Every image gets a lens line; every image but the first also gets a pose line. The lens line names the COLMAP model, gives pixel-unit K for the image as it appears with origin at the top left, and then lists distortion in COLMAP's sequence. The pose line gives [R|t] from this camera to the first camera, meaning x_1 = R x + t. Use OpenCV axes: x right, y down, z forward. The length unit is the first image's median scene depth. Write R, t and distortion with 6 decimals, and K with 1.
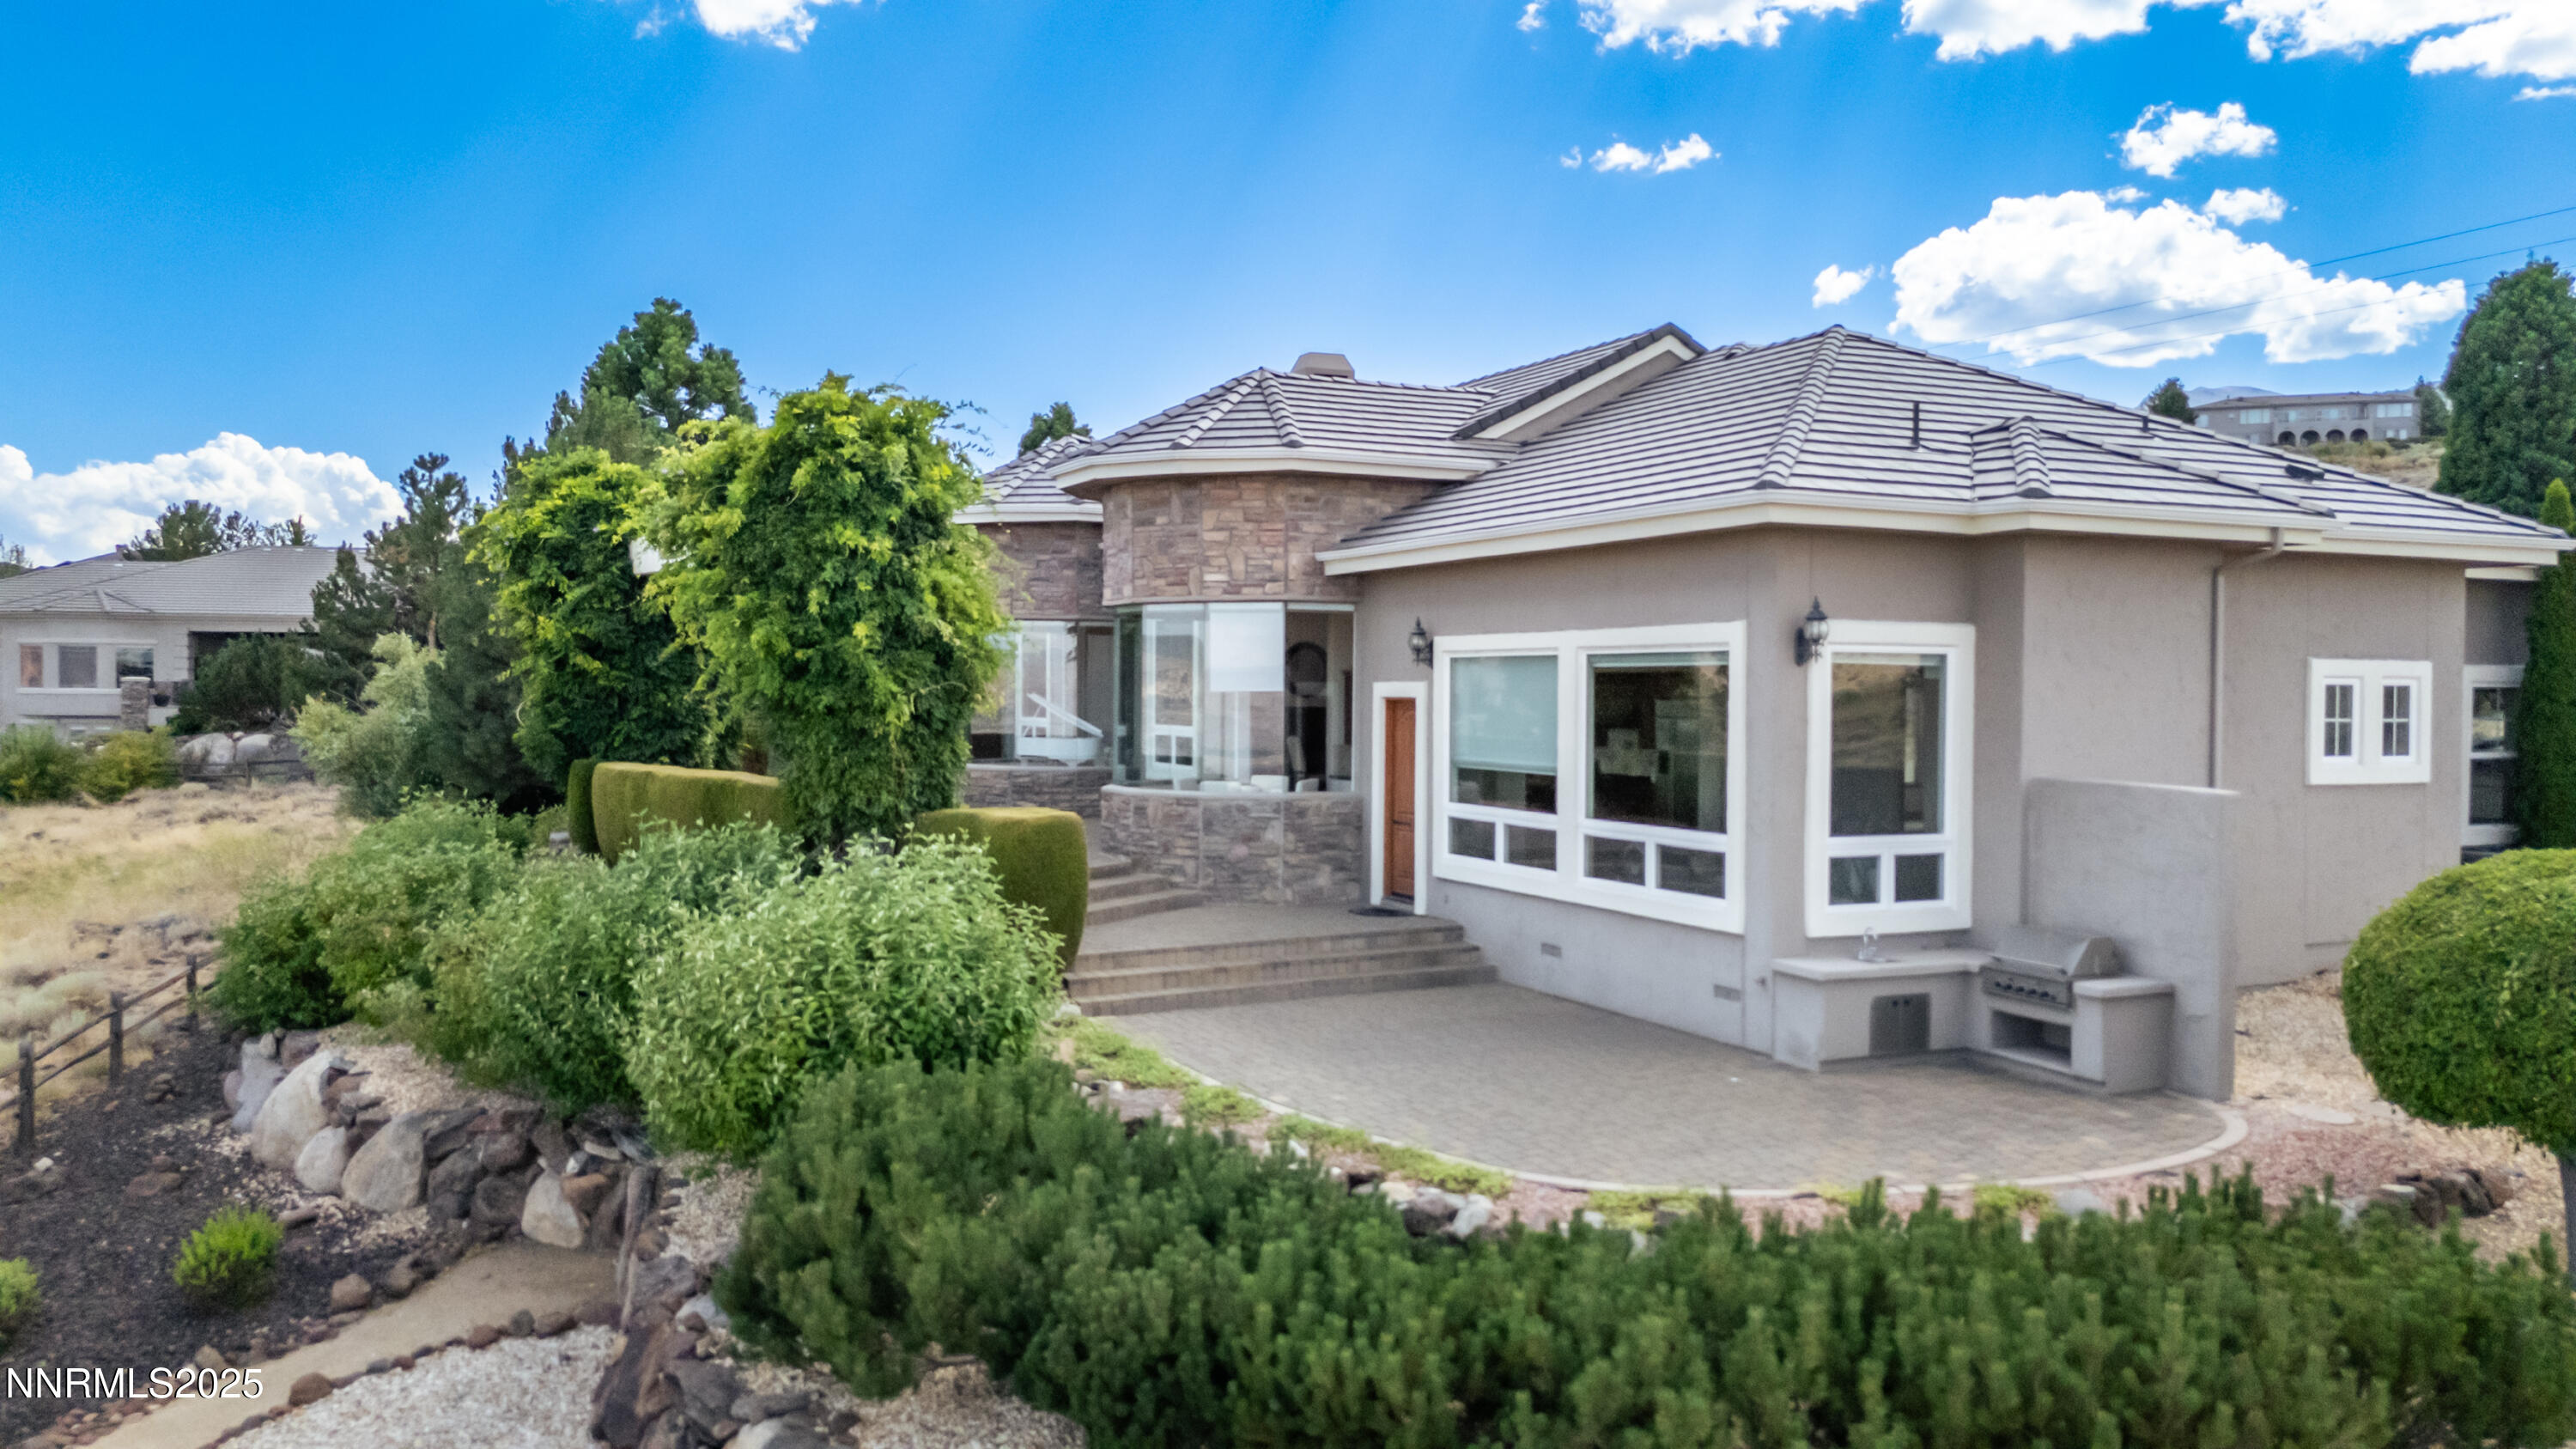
lens RADIAL K [[1665.3, 0, 1288.0], [0, 1665.3, 724.5], [0, 0, 1]] dist [0.017764, 0.001202]
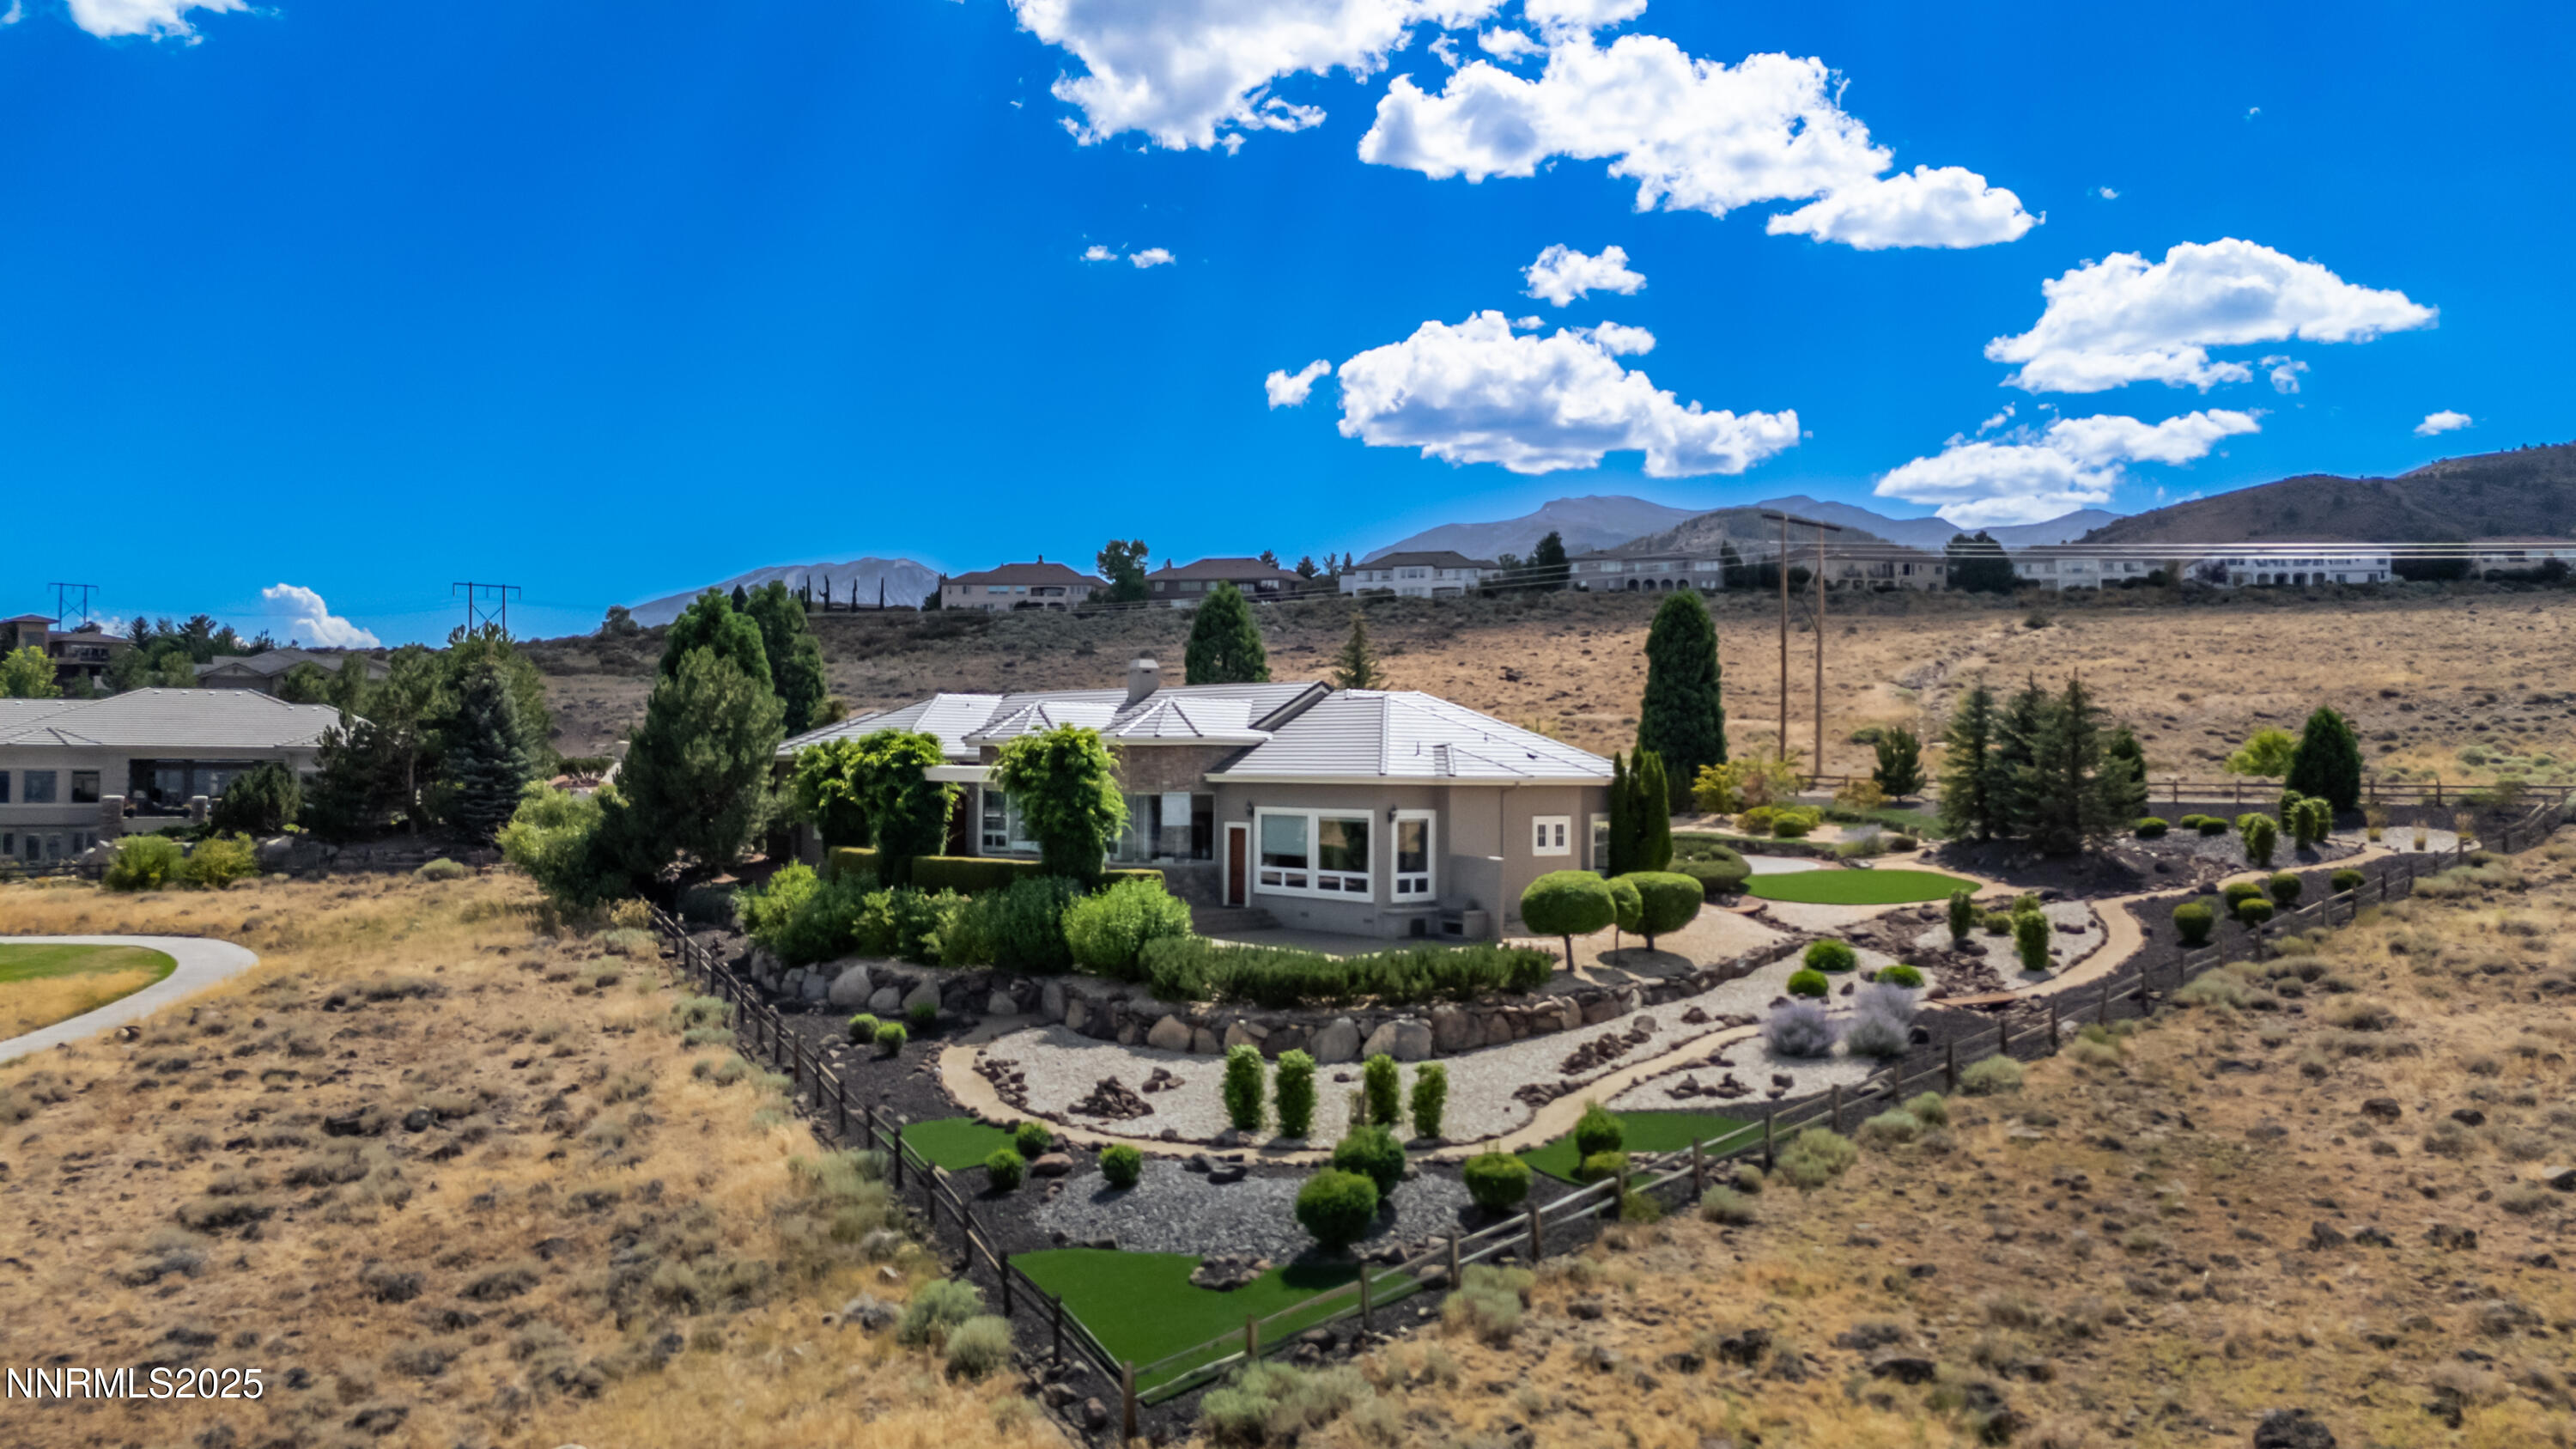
lens RADIAL K [[1860.5, 0, 1288.0], [0, 1860.5, 724.5], [0, 0, 1]] dist [0.114660, -0.131598]
pose [[0.946450, 0.008969, 0.322725, -0.292752], [0.003605, 0.999258, -0.038344, -0.024084], [-0.322829, 0.037454, 0.945716, -0.664936]]
